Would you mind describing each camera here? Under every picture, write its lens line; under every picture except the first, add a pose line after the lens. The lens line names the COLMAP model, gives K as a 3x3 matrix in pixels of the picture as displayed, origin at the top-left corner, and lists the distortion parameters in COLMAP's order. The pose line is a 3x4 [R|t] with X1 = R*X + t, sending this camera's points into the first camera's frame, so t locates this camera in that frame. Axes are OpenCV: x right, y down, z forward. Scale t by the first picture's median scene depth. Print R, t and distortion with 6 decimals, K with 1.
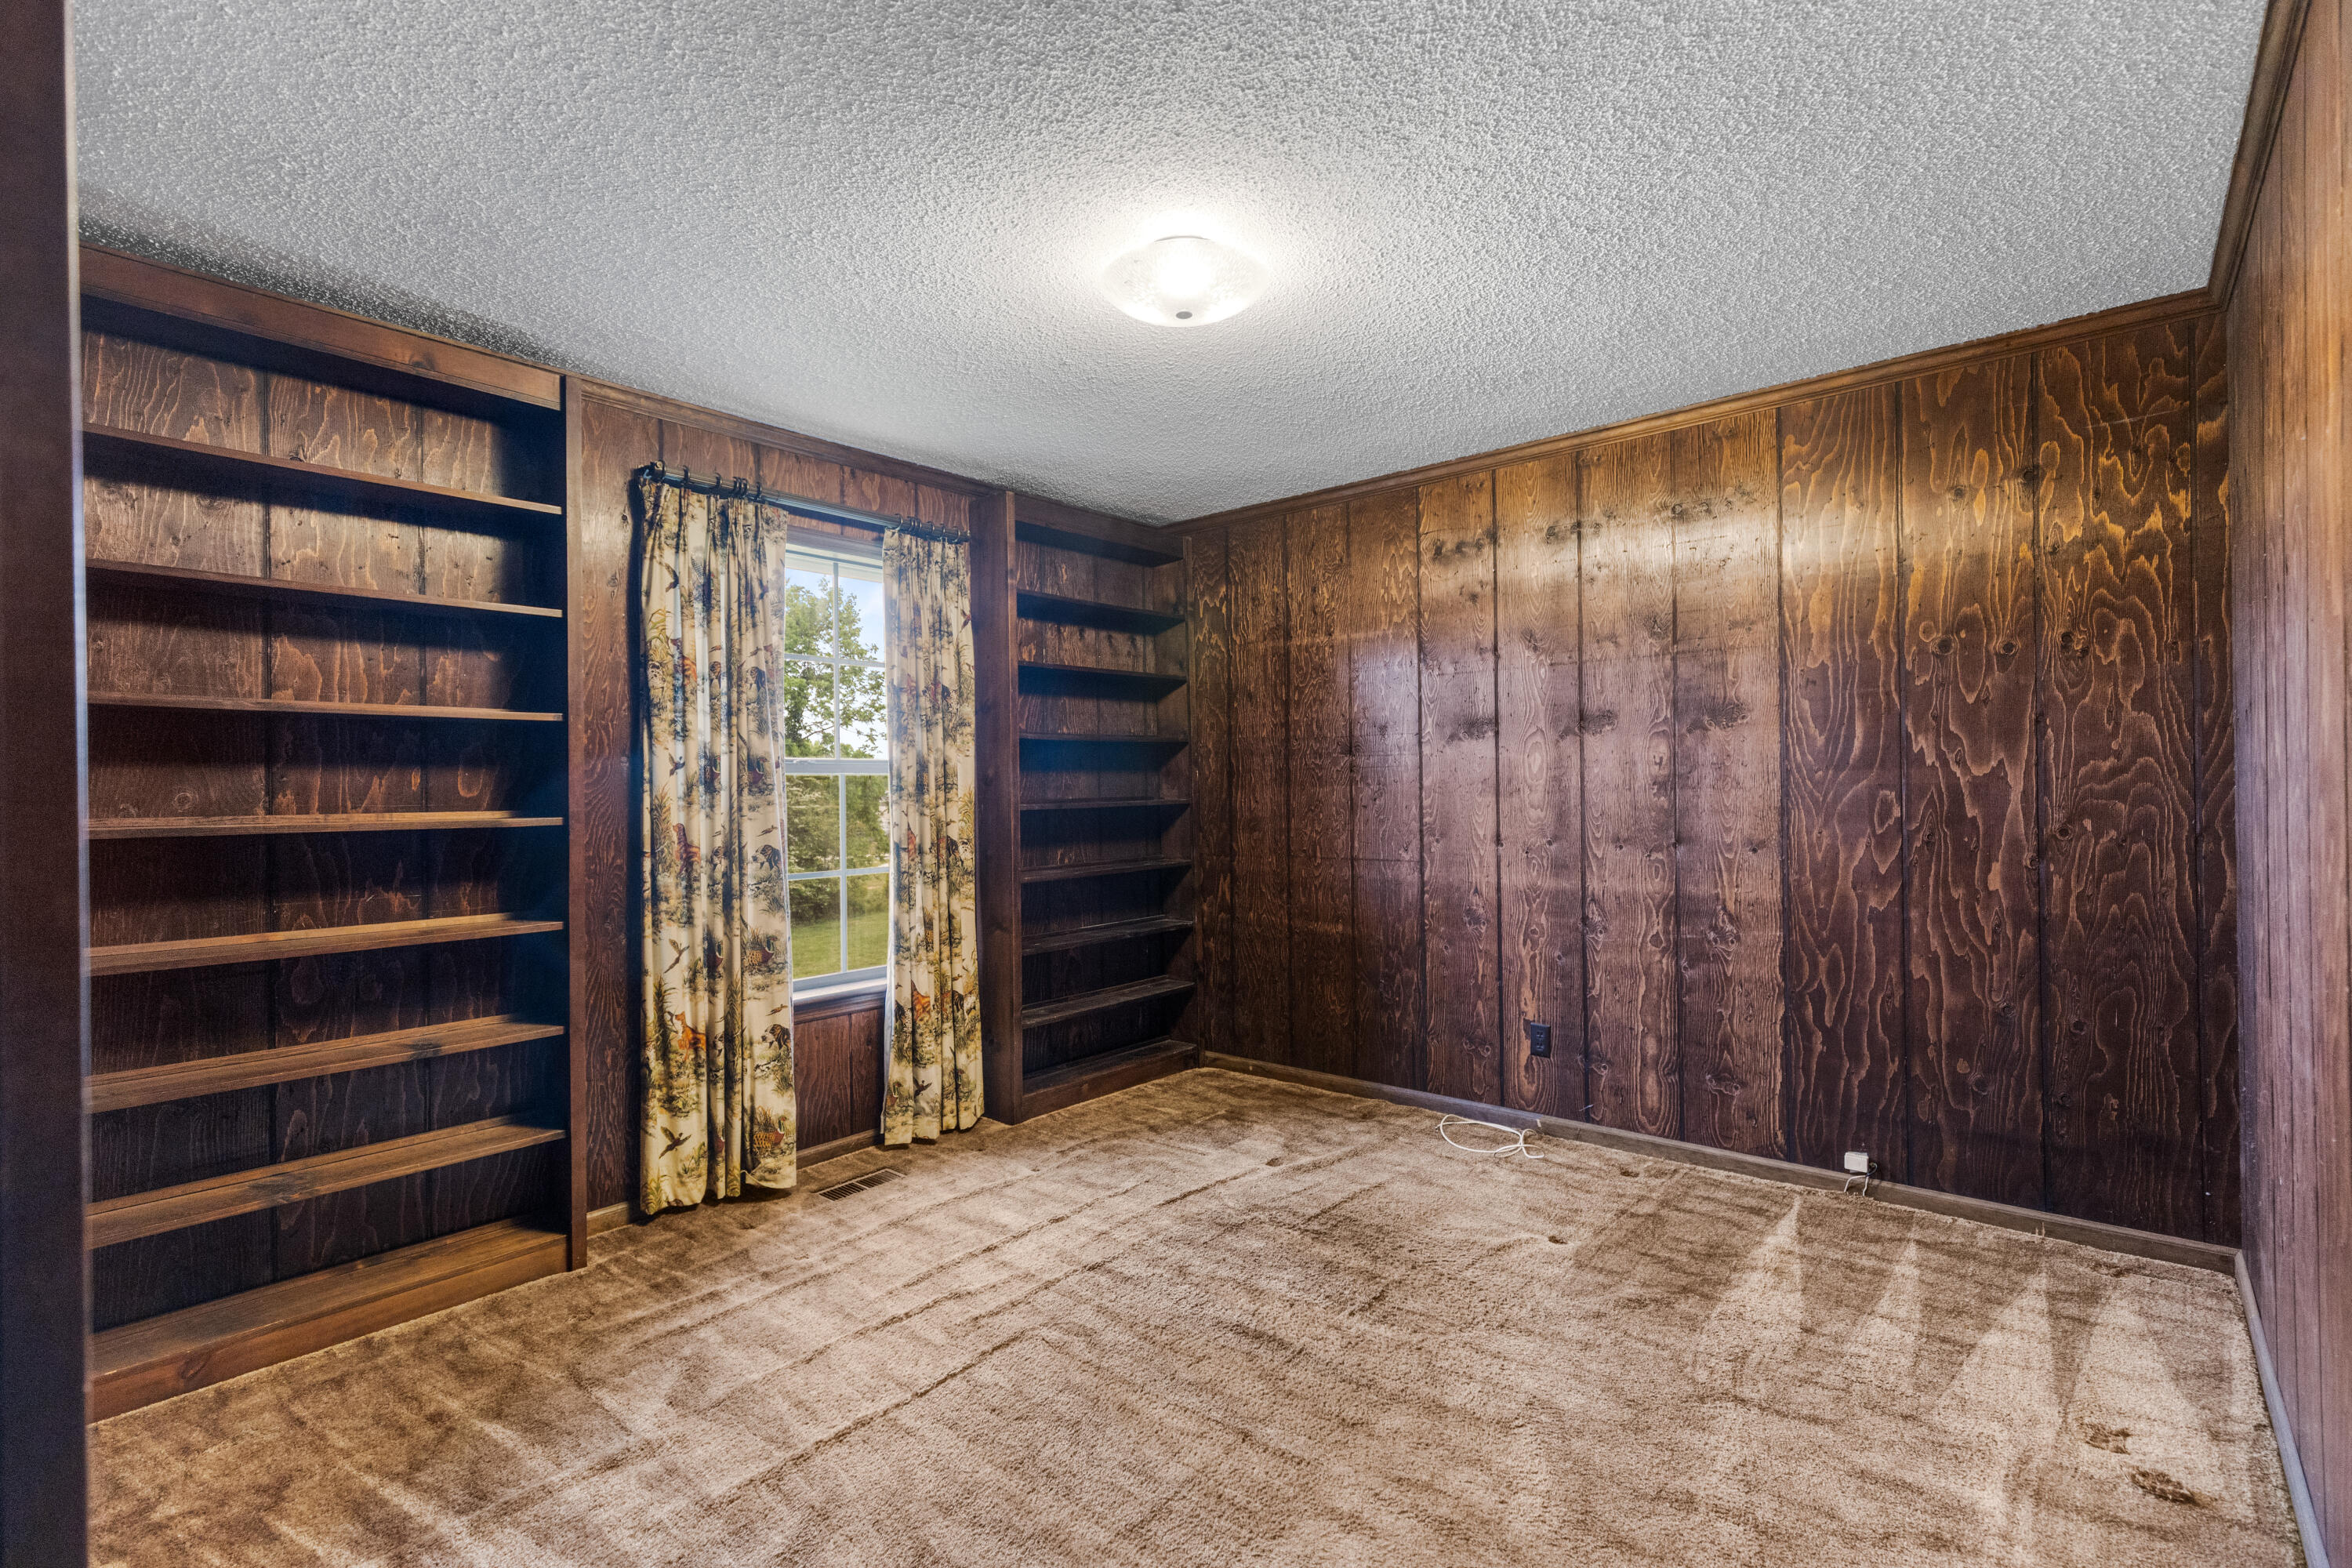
lens RADIAL K [[1080.3, 0, 1178.7], [0, 1080.3, 787.5], [0, 0, 1]] dist [0.011535, -0.003226]
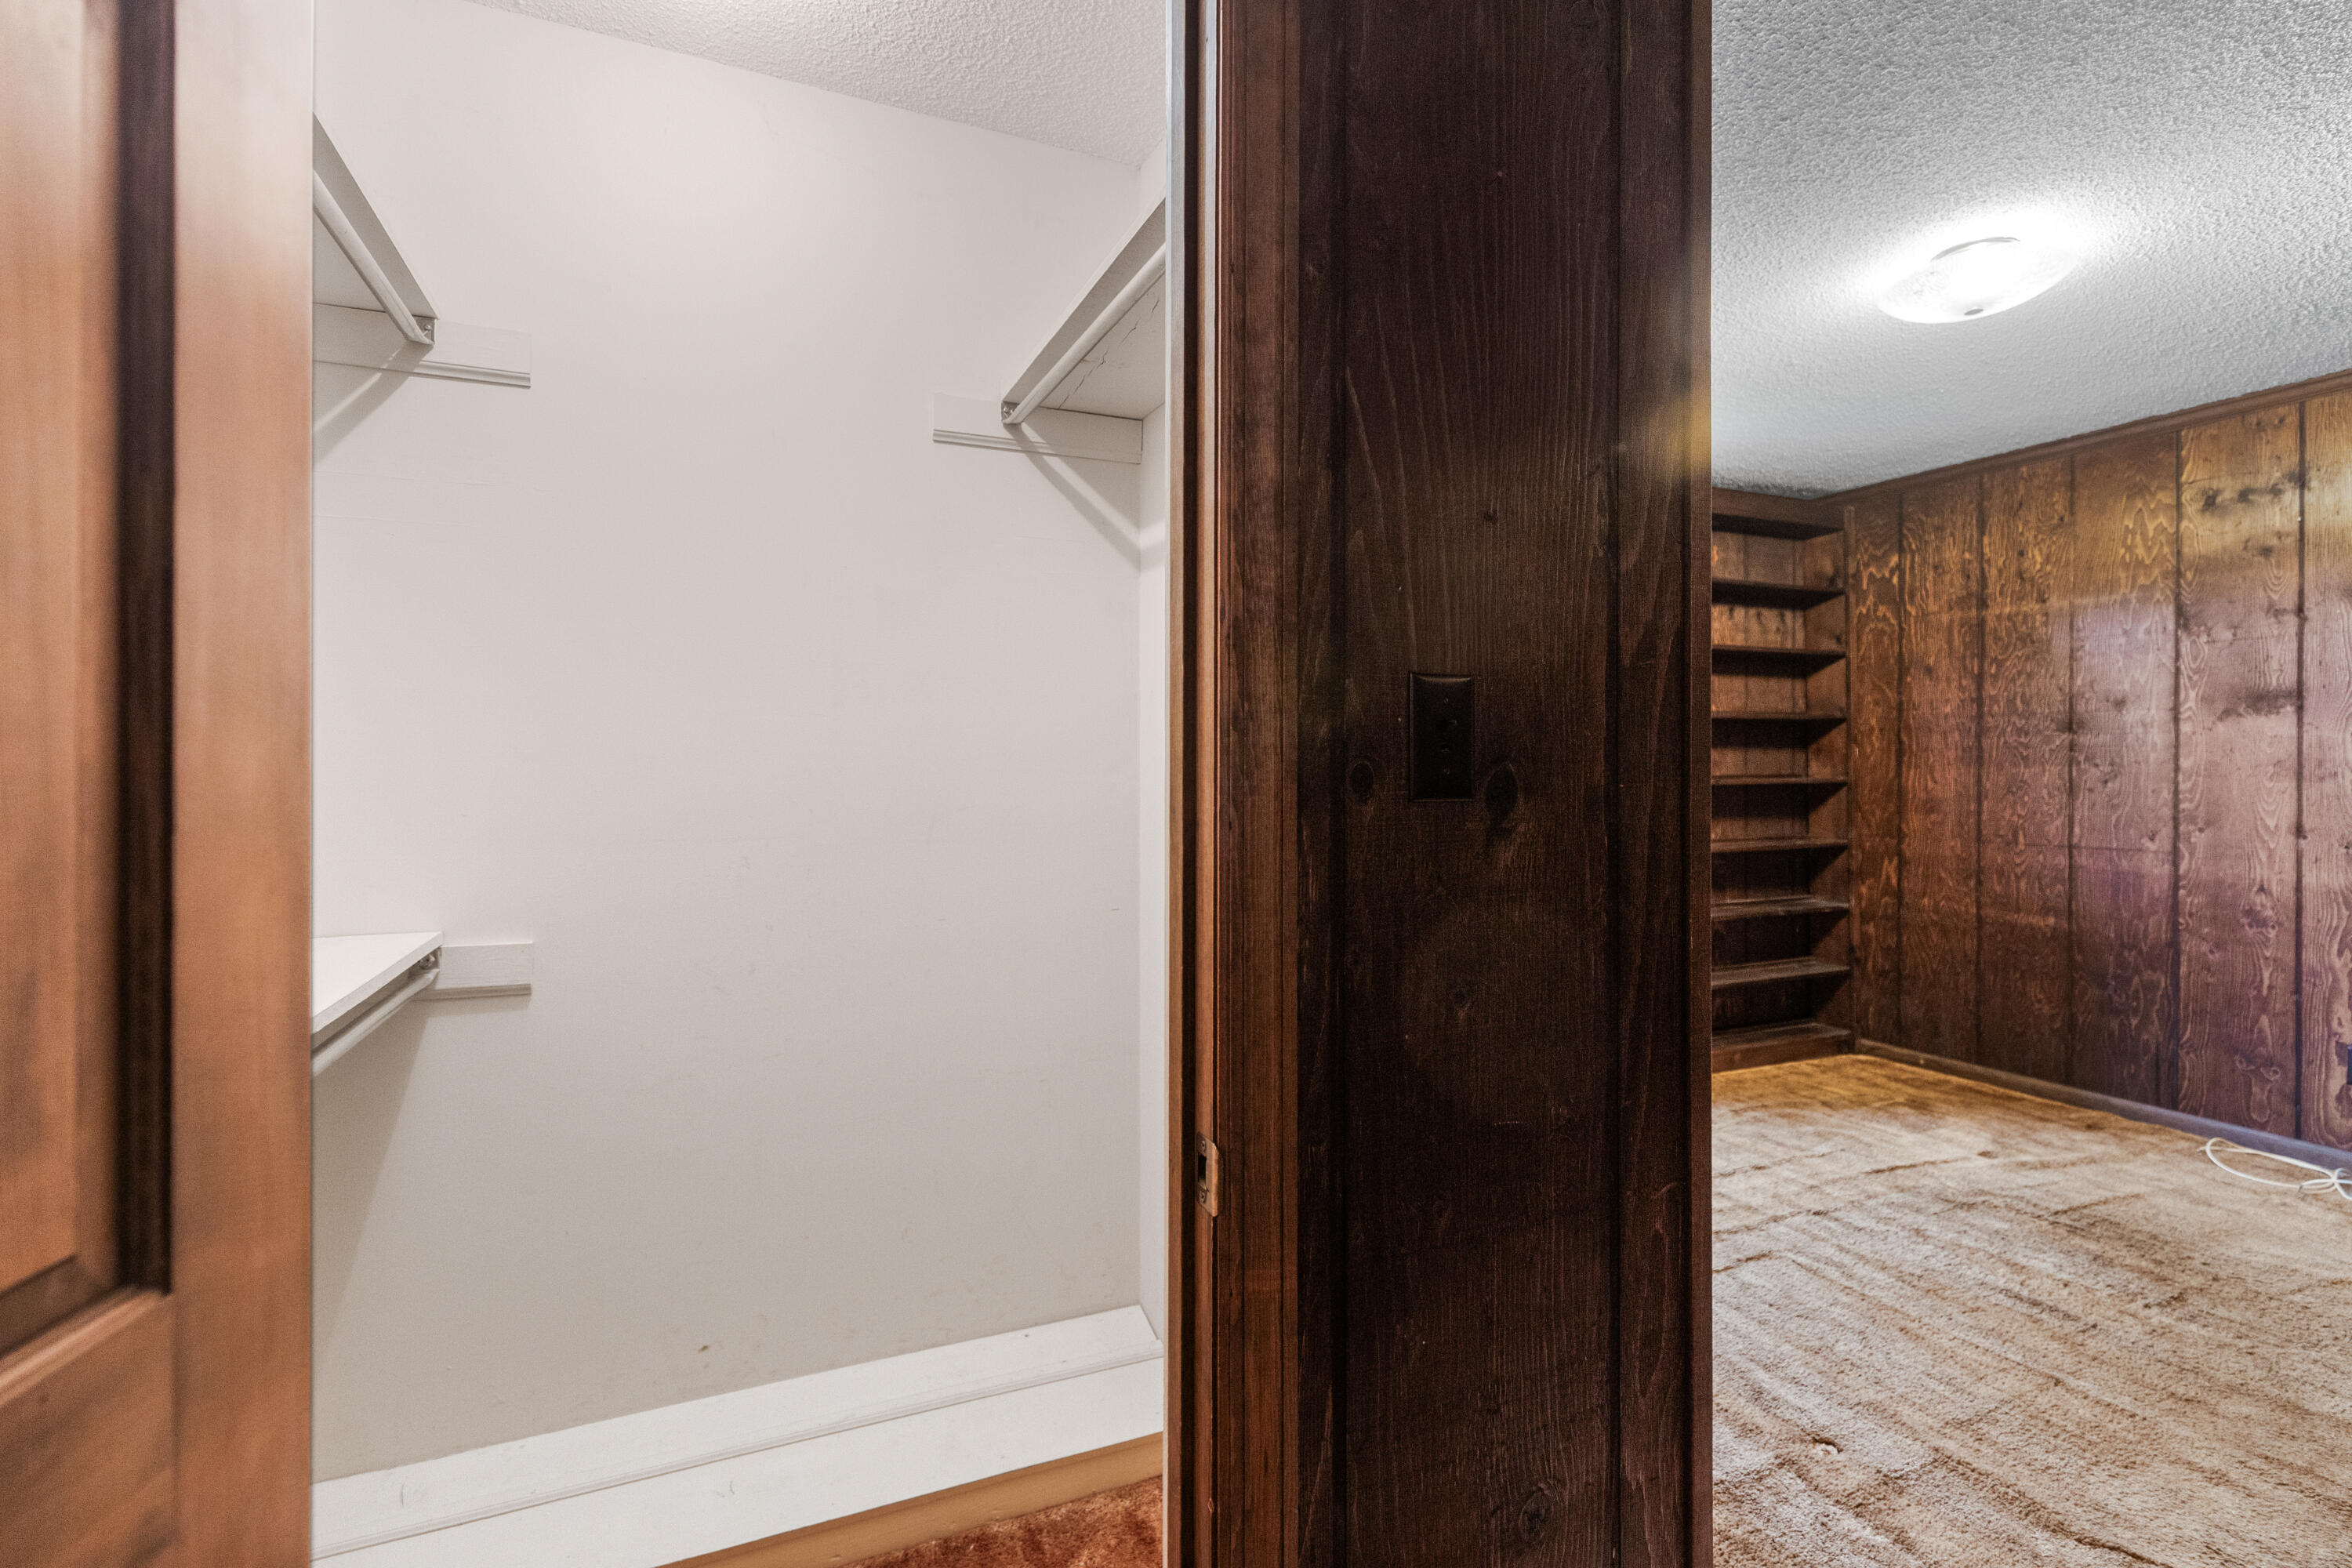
lens RADIAL K [[1080.3, 0, 1178.8], [0, 1080.3, 772.9], [0, 0, 1]] dist [0.011535, -0.003226]
pose [[0.903663, 0.017625, -0.427882, -0.135111], [-0.013303, 0.999826, 0.013089, 0.001960], [0.428039, -0.006136, 0.903740, -0.161172]]
